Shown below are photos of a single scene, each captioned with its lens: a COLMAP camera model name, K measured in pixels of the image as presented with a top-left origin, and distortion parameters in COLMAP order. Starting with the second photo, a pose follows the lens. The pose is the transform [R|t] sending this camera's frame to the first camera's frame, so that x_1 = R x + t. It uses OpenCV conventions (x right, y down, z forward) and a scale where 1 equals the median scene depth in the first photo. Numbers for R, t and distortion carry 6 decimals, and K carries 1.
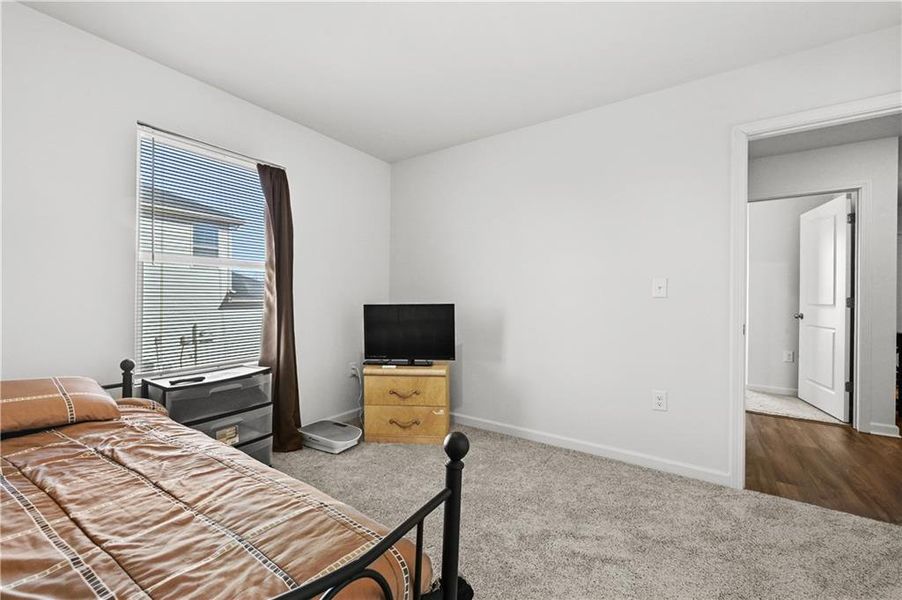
lens RADIAL K [[355.5, 0, 451.0], [0, 355.5, 300.0], [0, 0, 1]] dist [-0.001737, -0.000284]
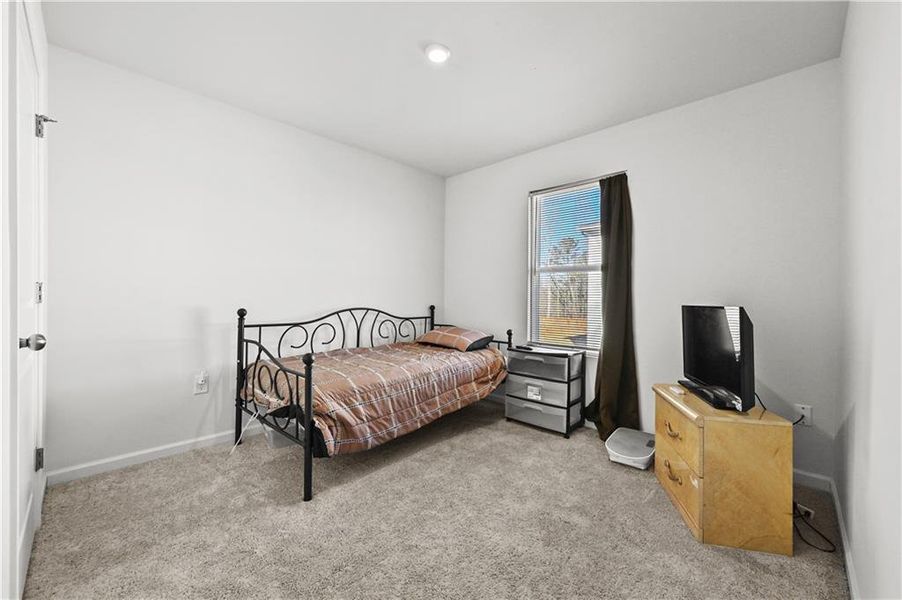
lens RADIAL K [[355.5, 0, 451.0], [0, 355.5, 300.0], [0, 0, 1]] dist [-0.001737, -0.000284]
pose [[-0.181620, 0.004659, -0.983358, 0.674773], [-0.011887, 0.999905, 0.006933, 0.002384], [0.983297, 0.012948, -0.181547, 0.731078]]
